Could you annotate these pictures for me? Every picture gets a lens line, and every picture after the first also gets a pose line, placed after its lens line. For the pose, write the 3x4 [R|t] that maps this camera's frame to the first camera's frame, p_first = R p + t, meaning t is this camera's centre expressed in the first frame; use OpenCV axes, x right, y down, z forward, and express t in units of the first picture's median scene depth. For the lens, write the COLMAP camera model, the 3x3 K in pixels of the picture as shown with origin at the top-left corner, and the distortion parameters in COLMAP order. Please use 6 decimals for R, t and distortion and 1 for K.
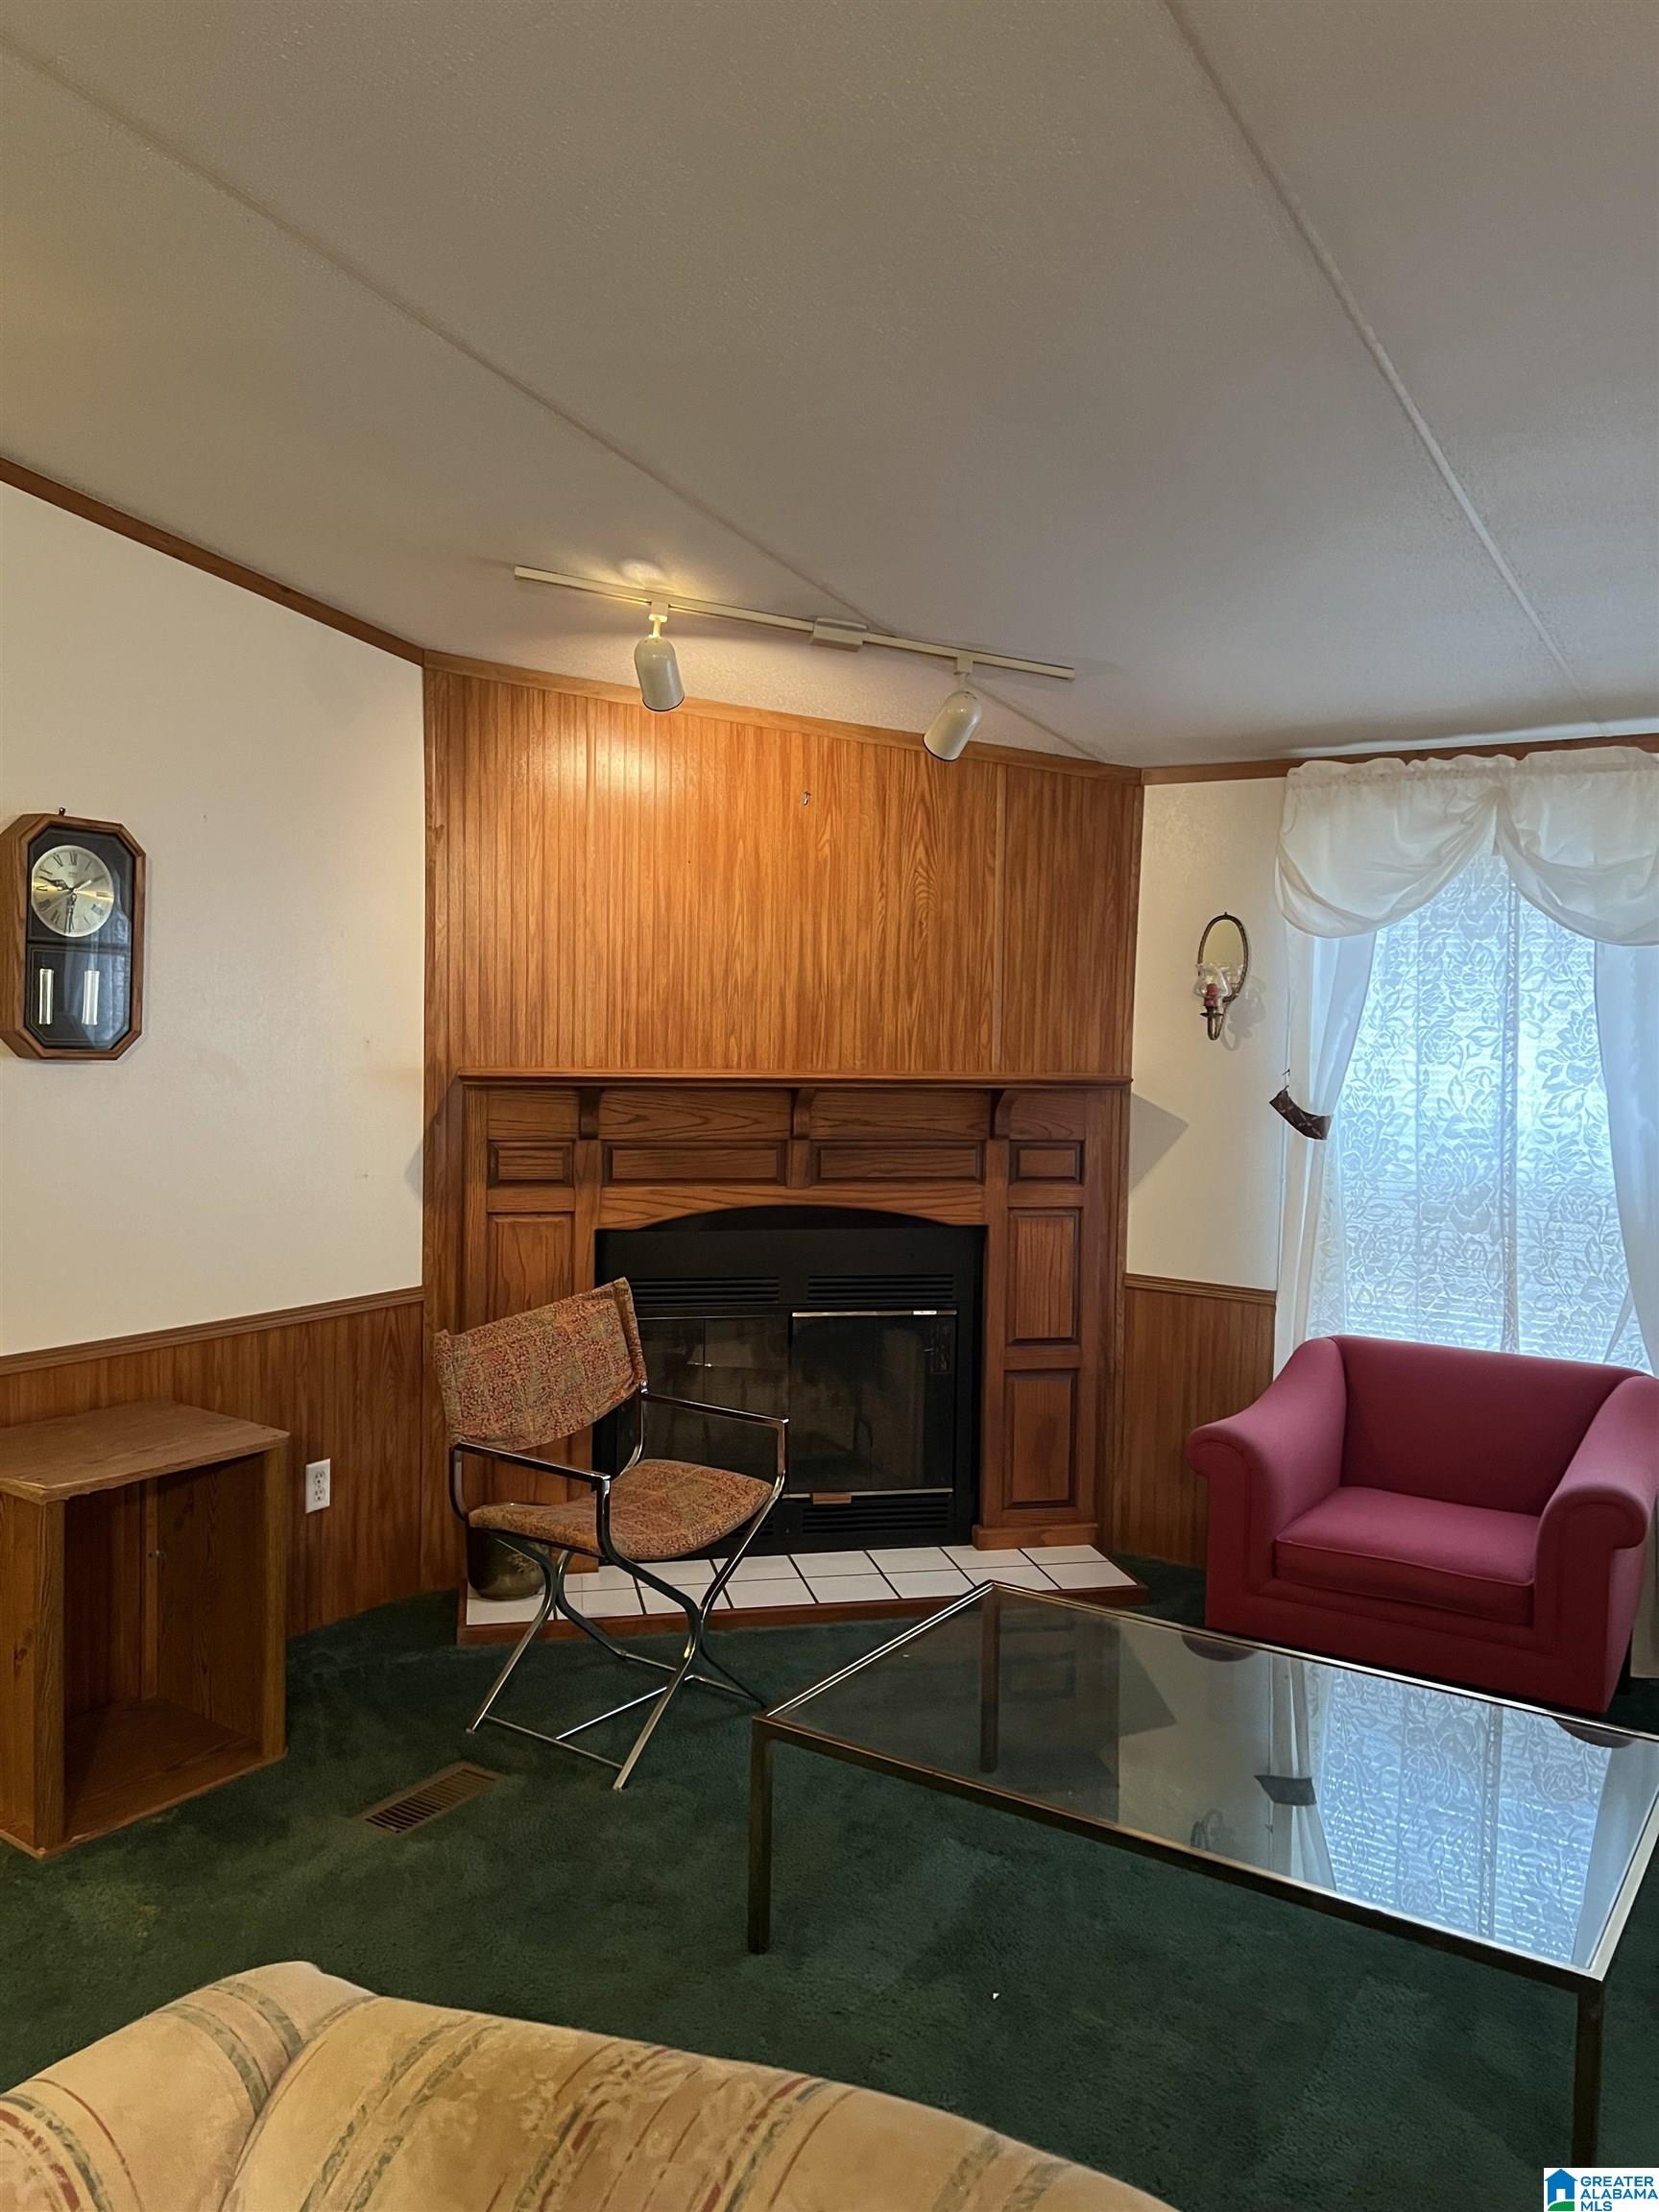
lens RADIAL K [[1645.2, 0, 870.2], [0, 1645.2, 1094.7], [0, 0, 1]] dist [0.128749, -0.171387]
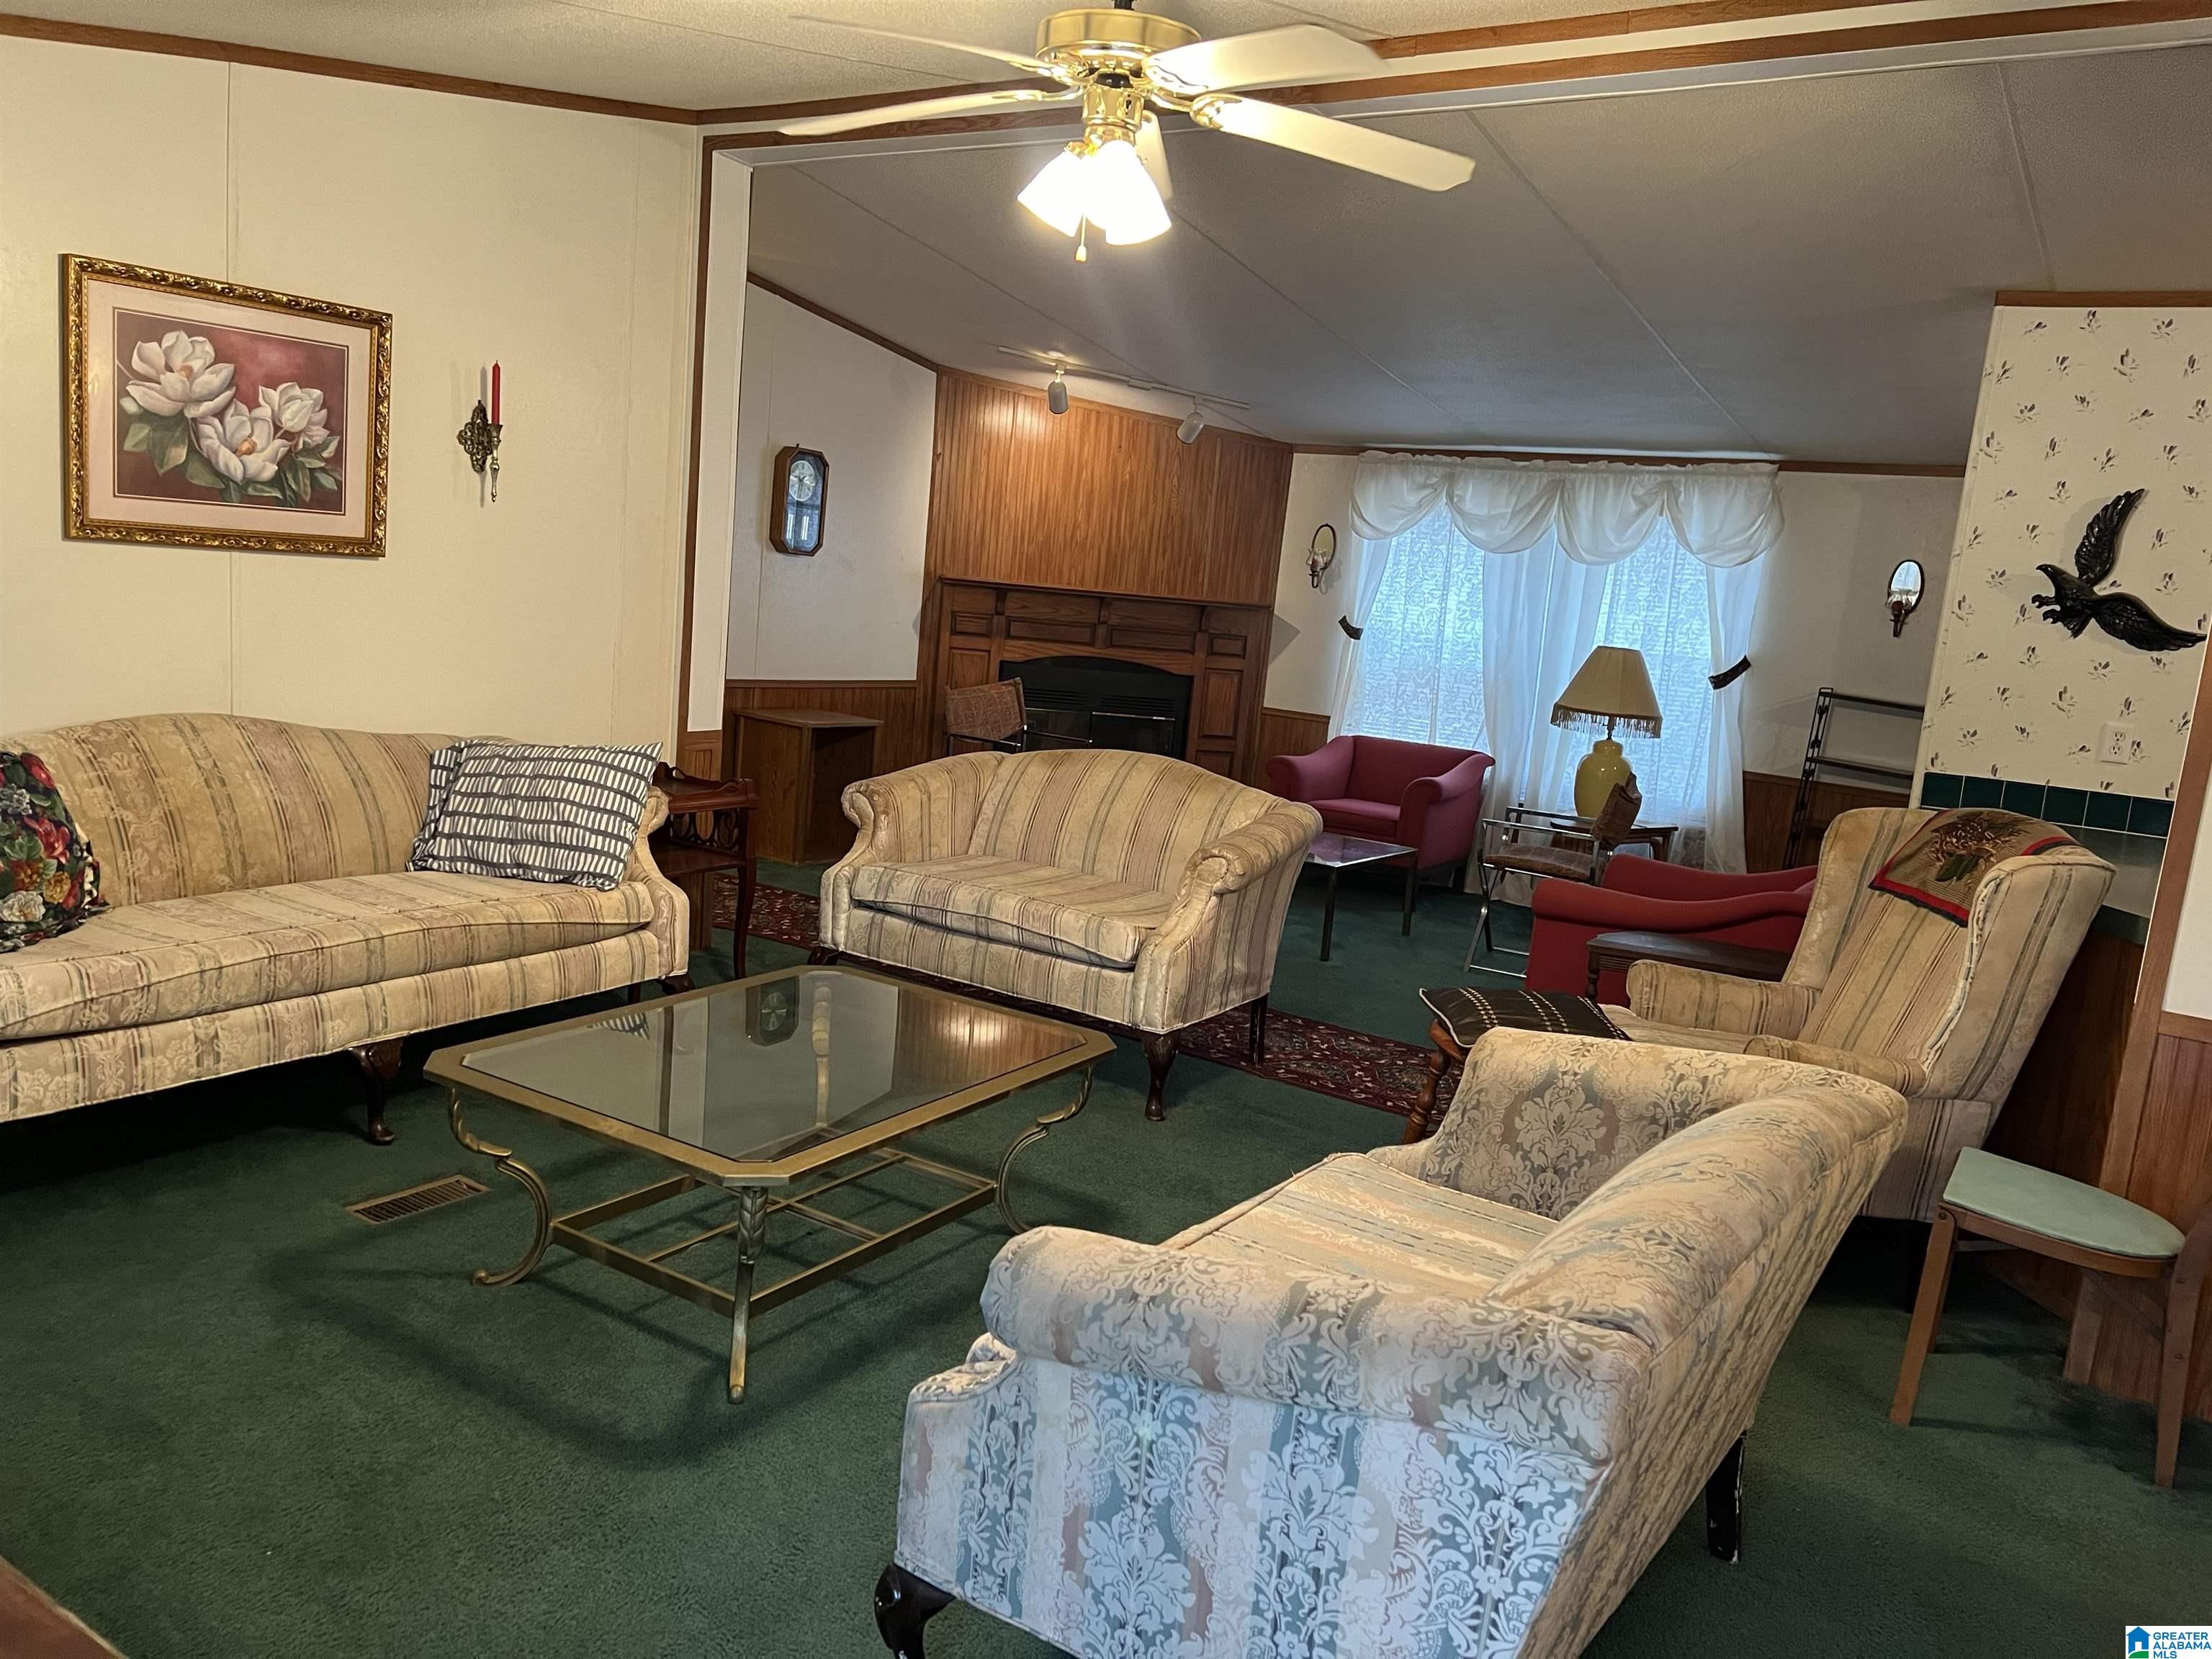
lens RADIAL K [[1645.2, 0, 1079.5], [0, 1645.2, 832.3], [0, 0, 1]] dist [0.128749, -0.171387]
pose [[0.996410, 0.077693, -0.033616, 0.016719], [-0.073650, 0.991394, 0.108231, 0.066380], [0.041736, -0.105367, 0.993557, -1.056195]]
